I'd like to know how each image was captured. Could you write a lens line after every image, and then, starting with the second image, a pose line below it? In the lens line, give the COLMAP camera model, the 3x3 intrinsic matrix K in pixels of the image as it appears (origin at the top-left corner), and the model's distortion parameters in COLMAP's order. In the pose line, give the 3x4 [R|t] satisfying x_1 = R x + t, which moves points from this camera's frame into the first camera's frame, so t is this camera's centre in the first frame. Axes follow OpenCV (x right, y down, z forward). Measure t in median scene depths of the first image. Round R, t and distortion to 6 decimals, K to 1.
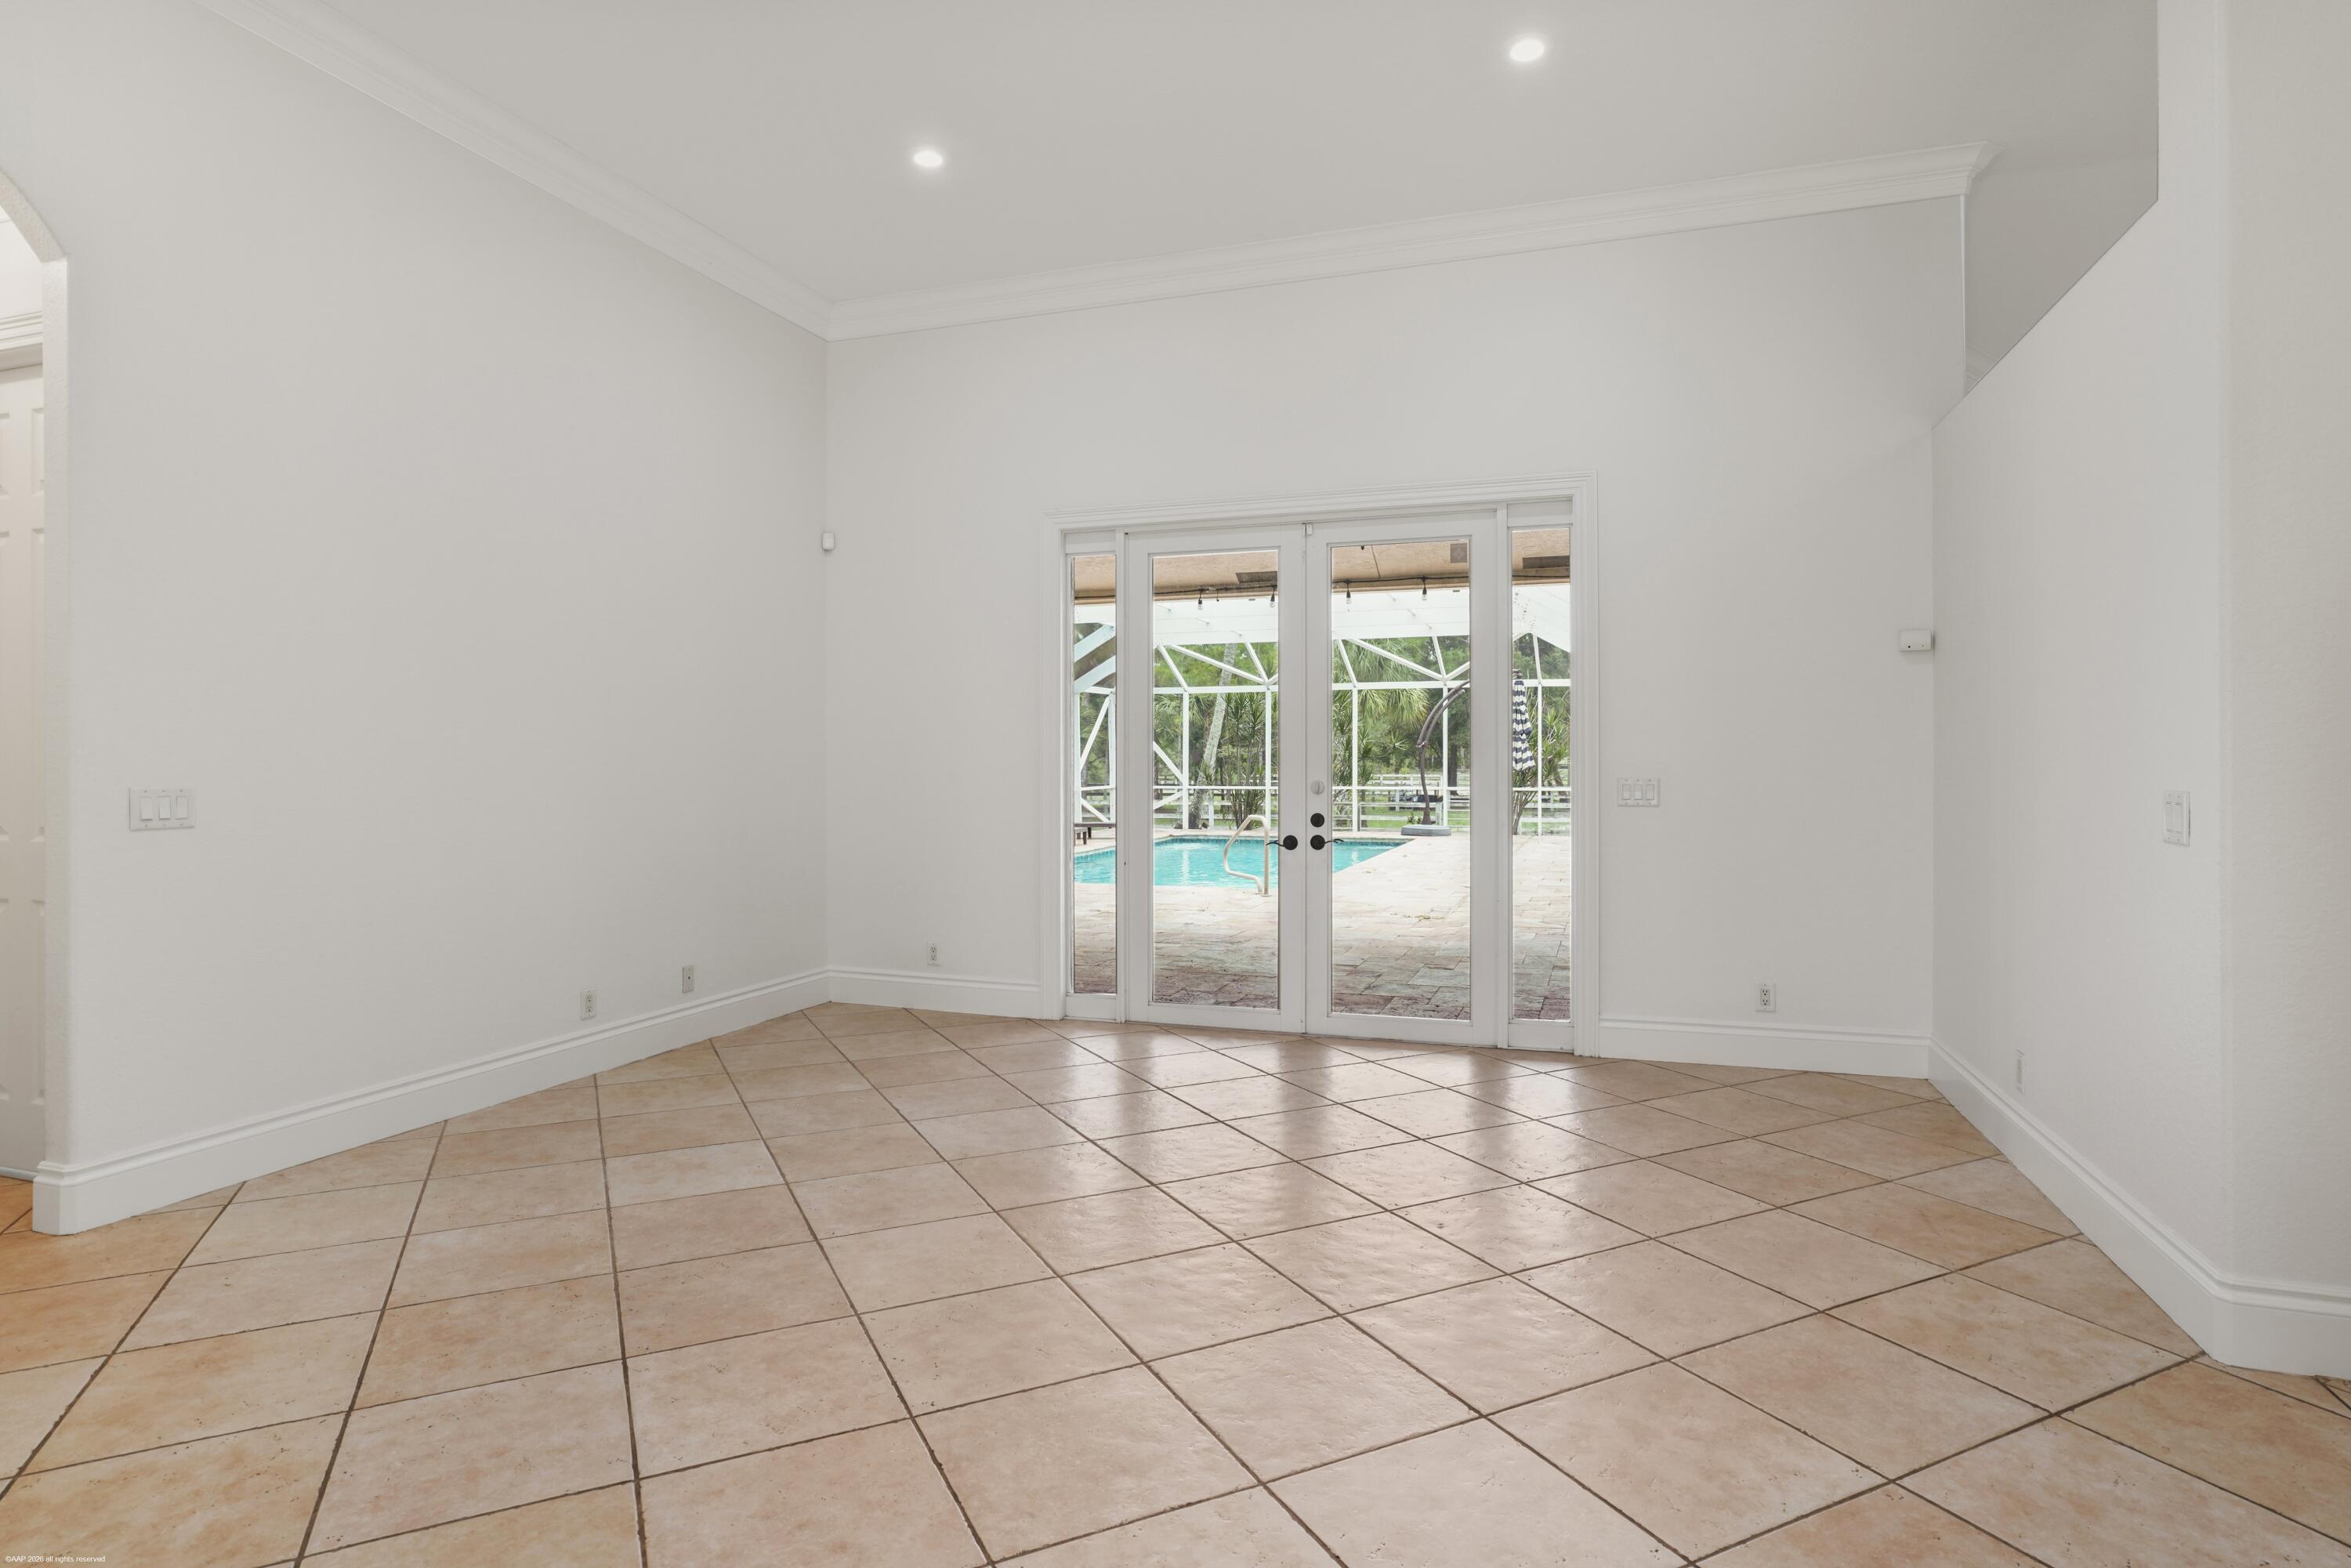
lens RADIAL K [[1229.1, 0, 1169.9], [0, 1229.1, 767.7], [0, 0, 1]] dist [-0.031225, 0.016458]
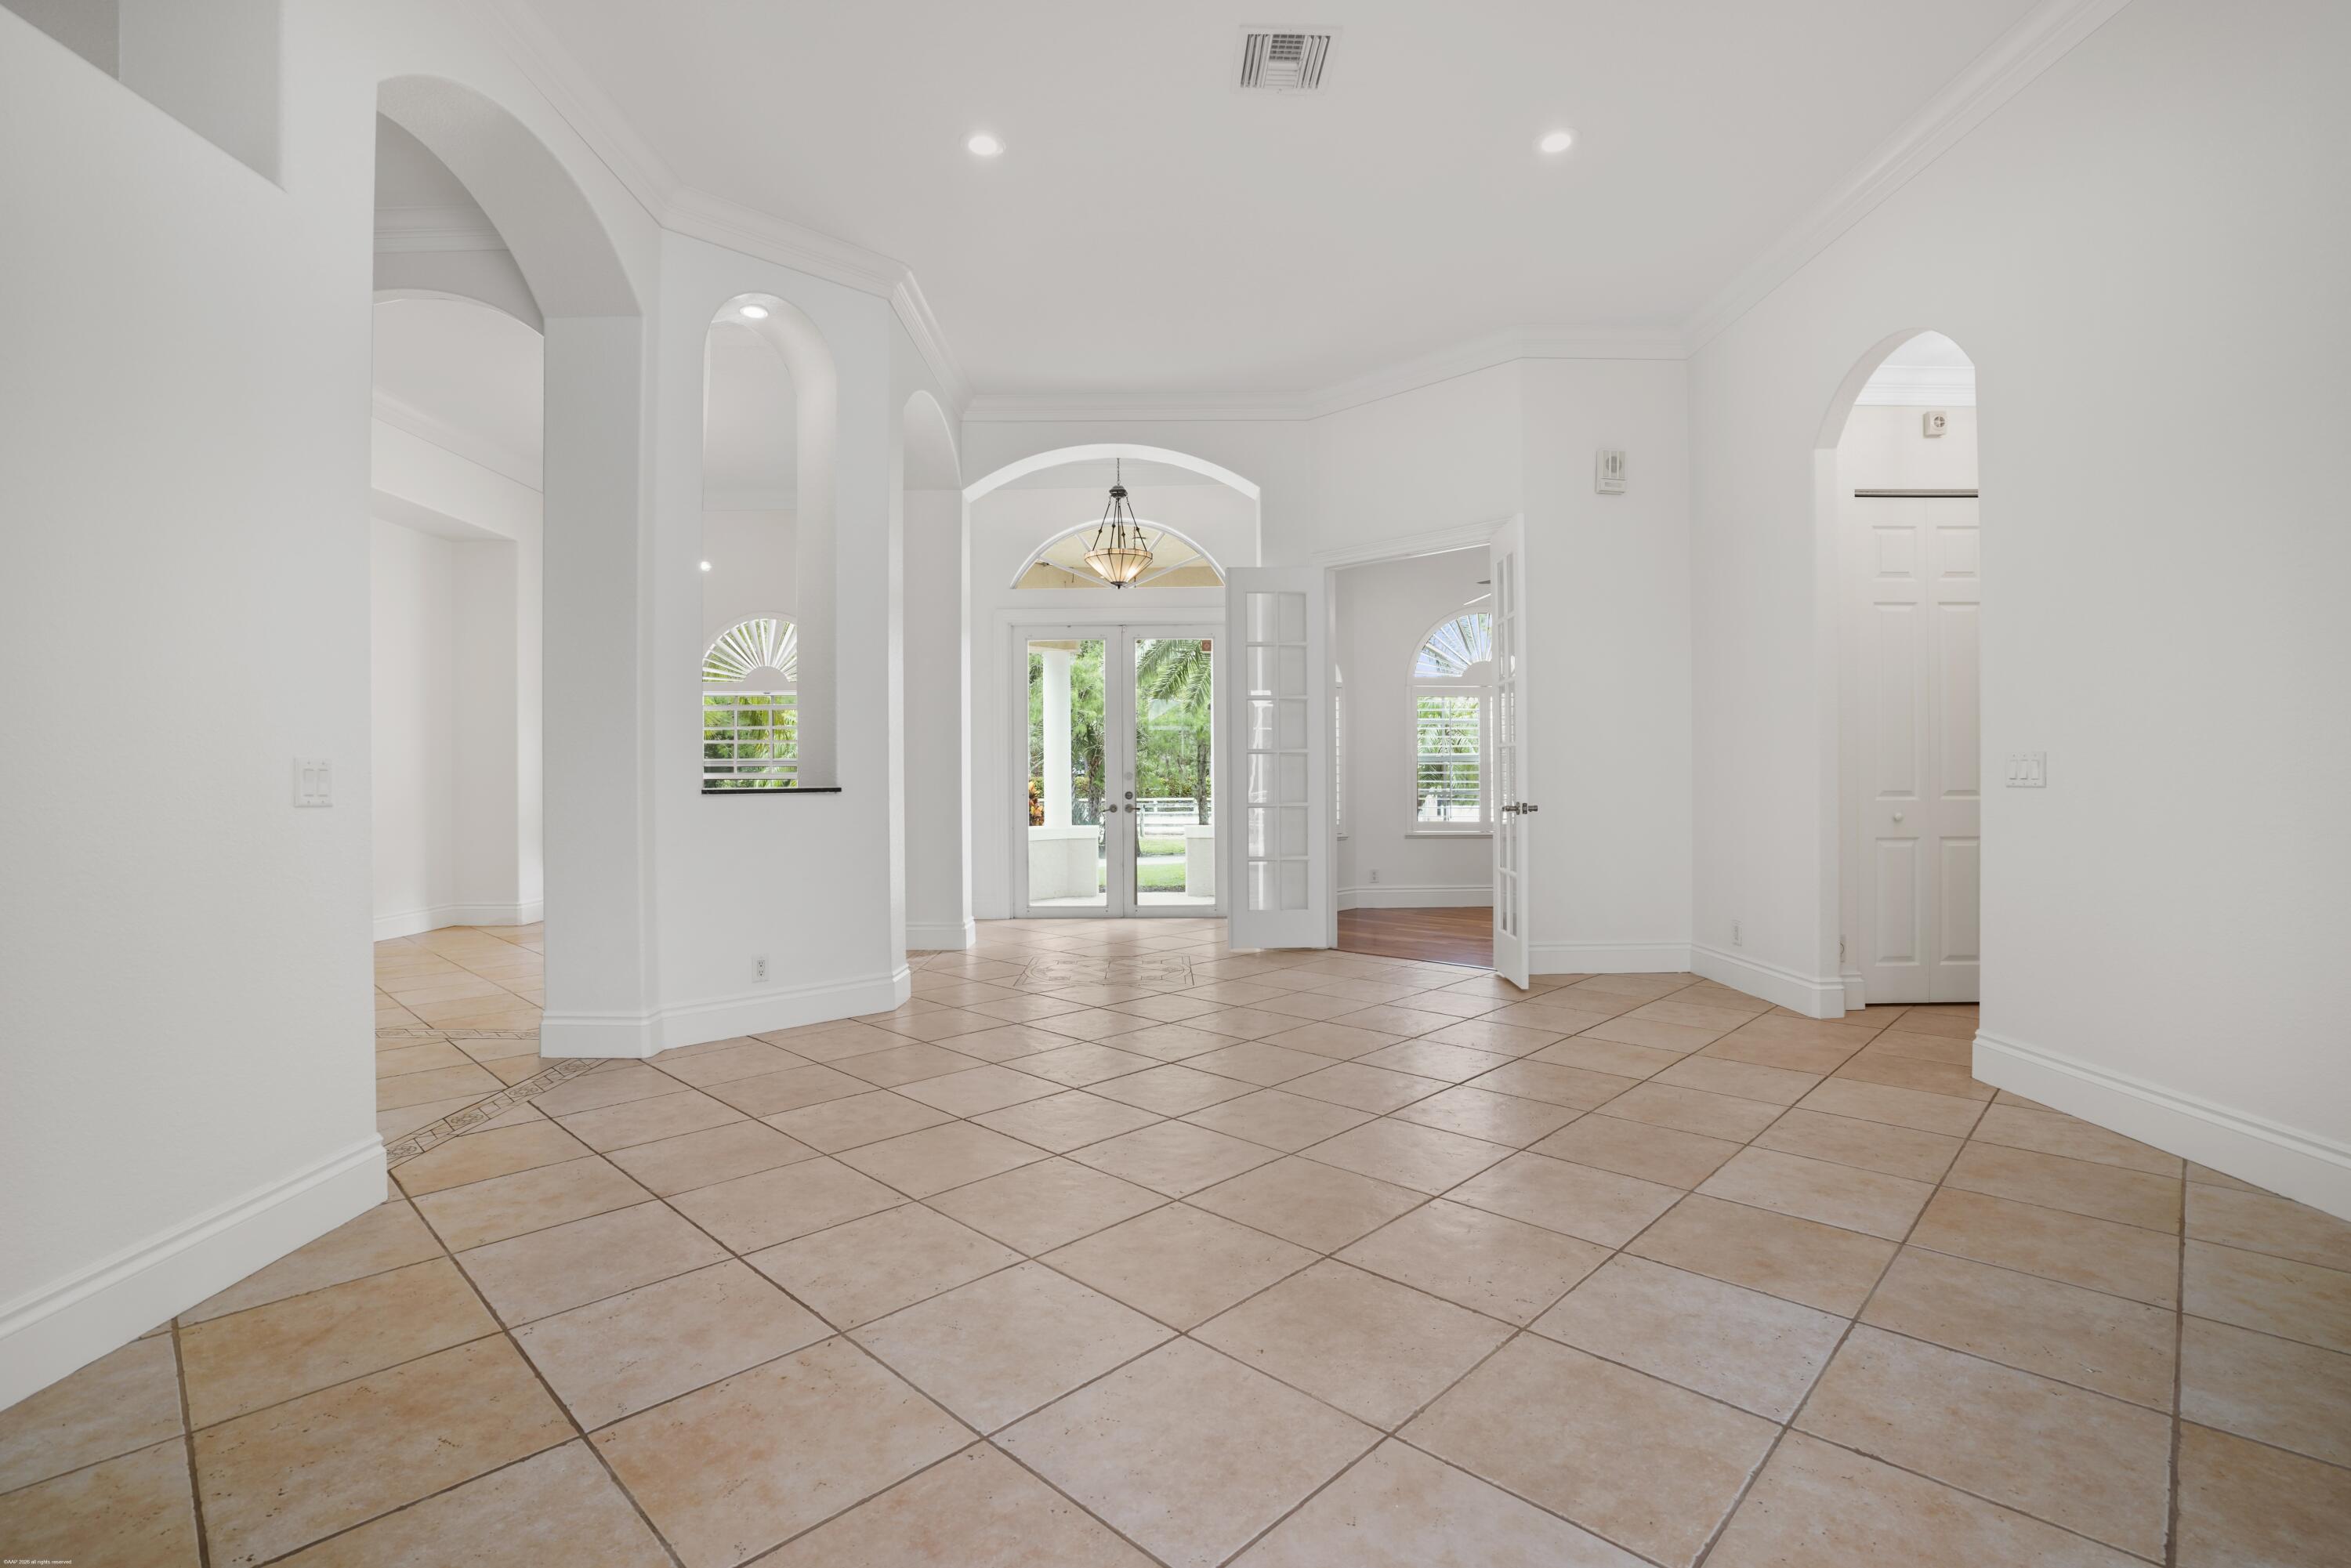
lens RADIAL K [[1082.3, 0, 1153.8], [0, 1082.3, 782.3], [0, 0, 1]] dist [-0.030167, 0.002996]
pose [[-0.945908, 0.009588, -0.324292, 0.245744], [0.006439, 0.999921, 0.010781, 0.021068], [0.324370, 0.008110, -0.945896, 1.260067]]
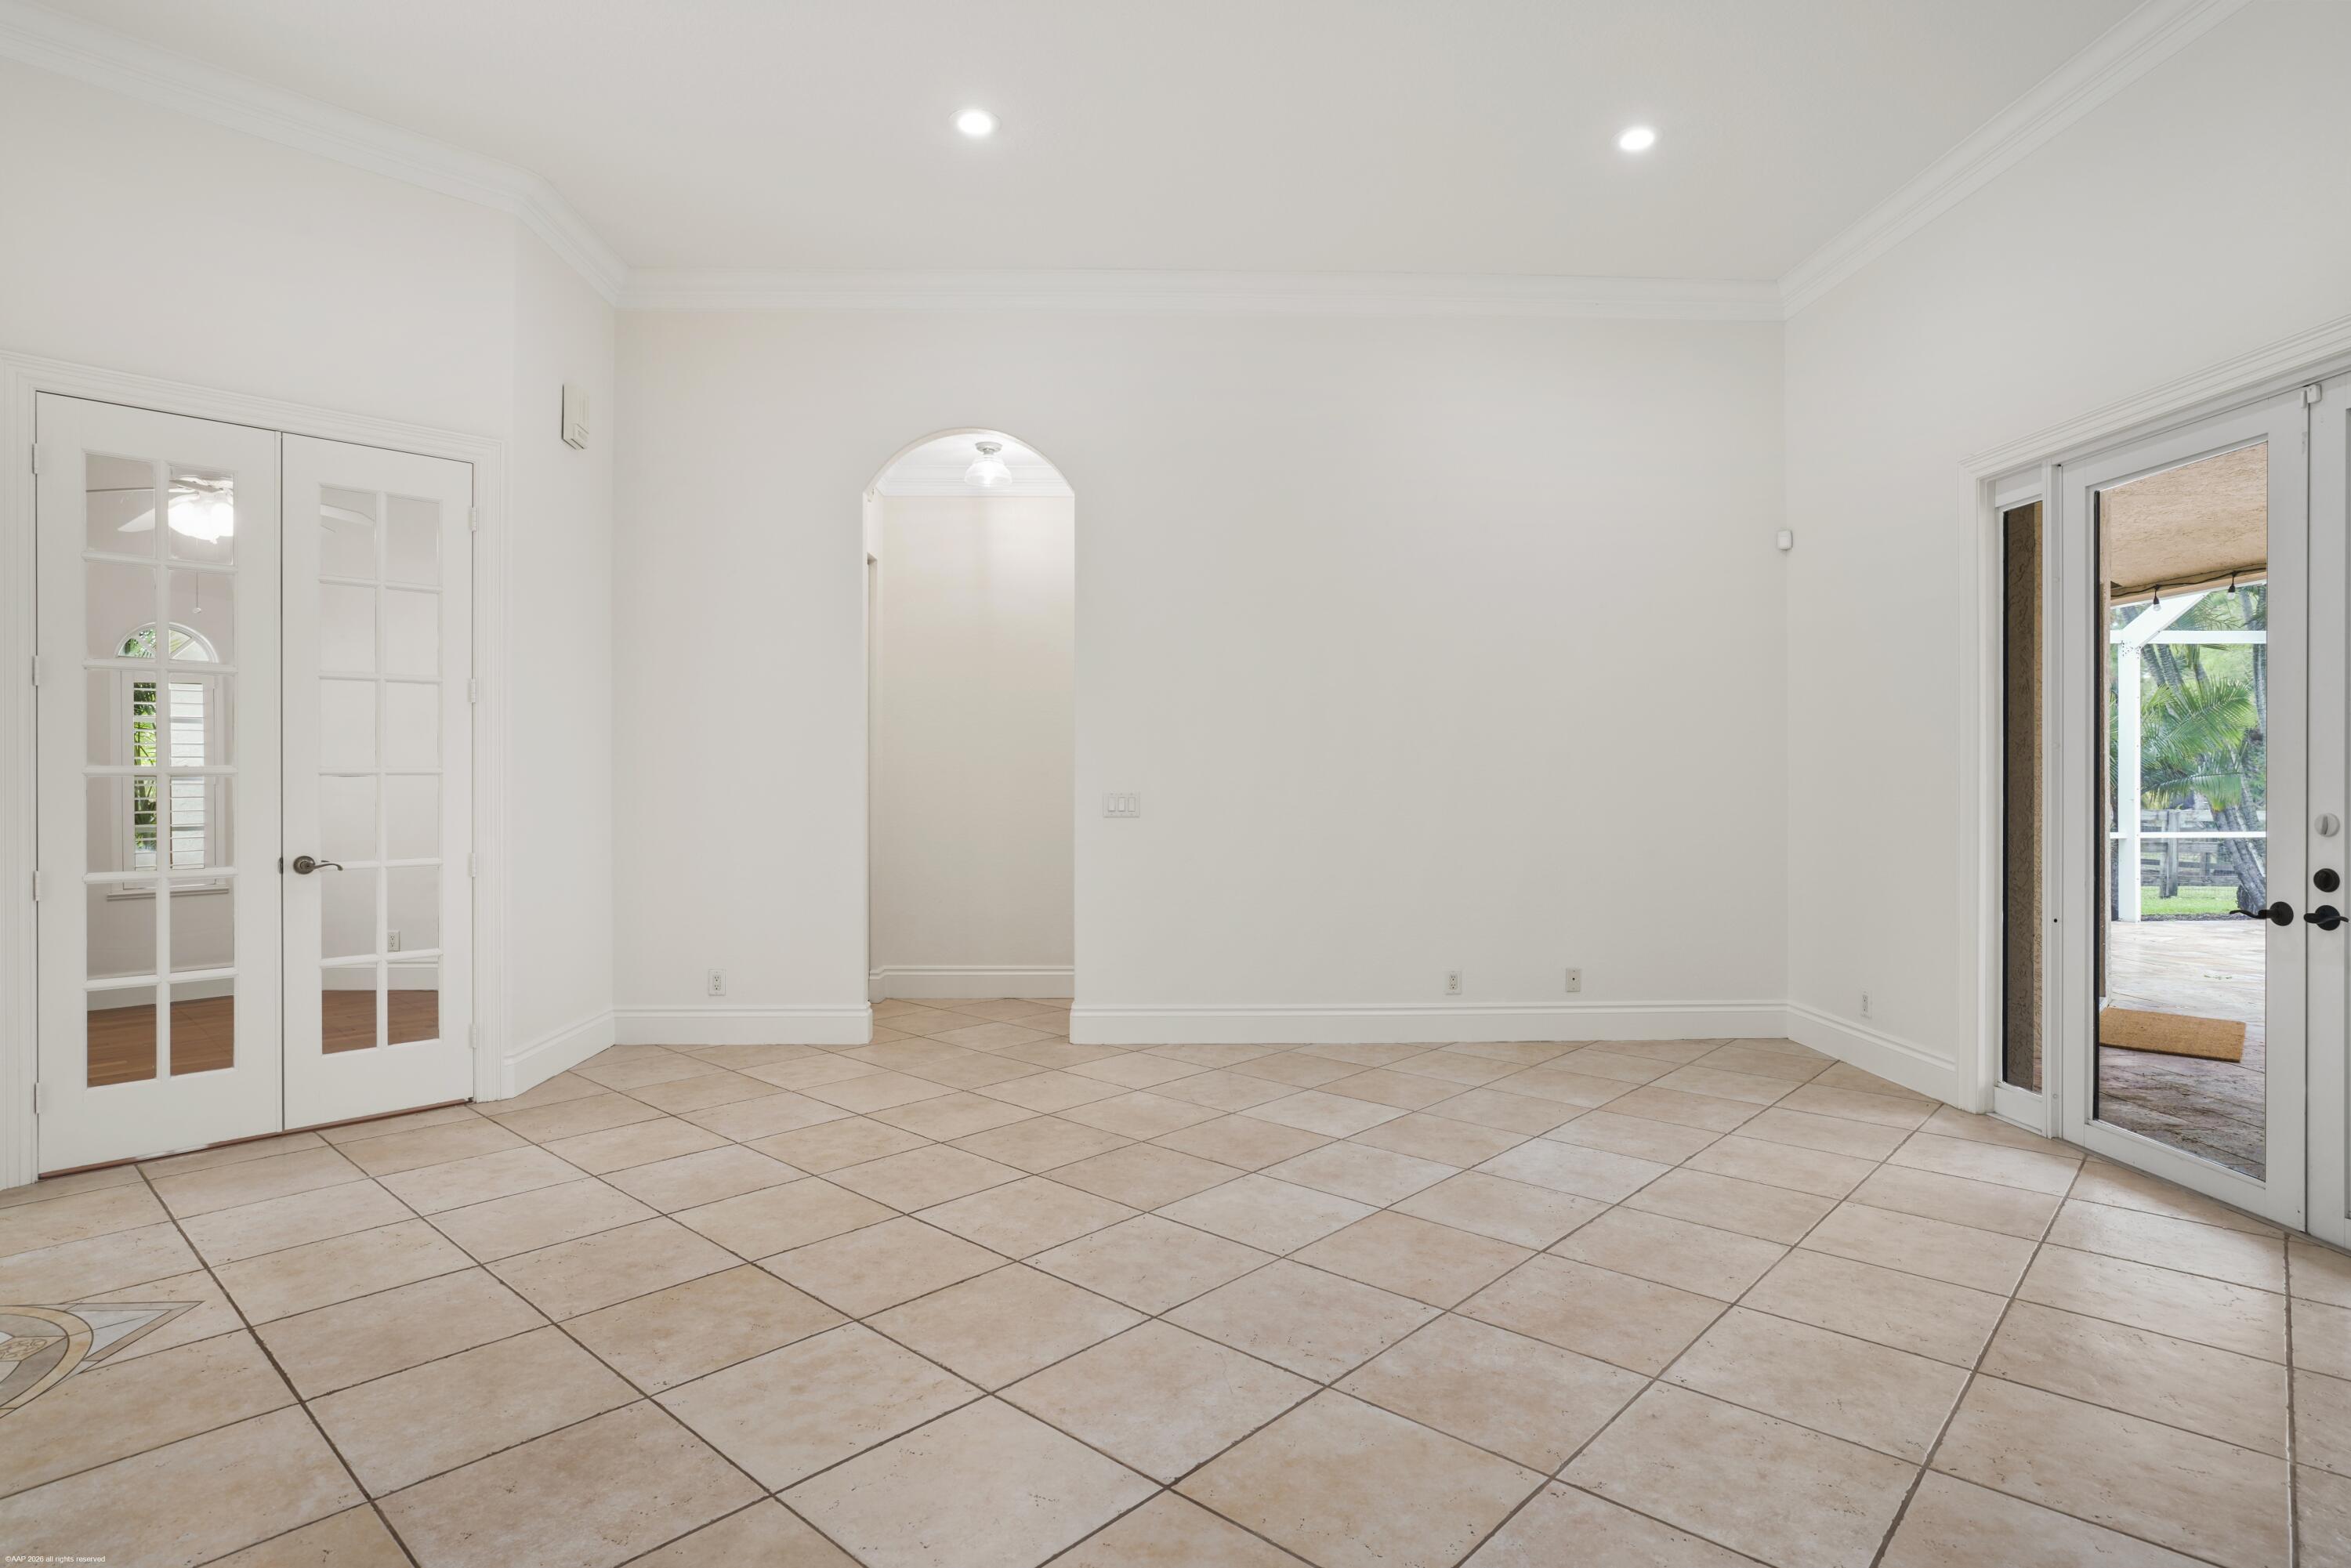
lens RADIAL K [[1229.1, 0, 1189.1], [0, 1229.1, 776.6], [0, 0, 1]] dist [-0.031225, 0.016458]
pose [[0.376845, 0.001522, -0.926275, 0.556098], [-0.008453, 0.999963, -0.001796, -0.001278], [0.926238, 0.008507, 0.376844, 0.330446]]
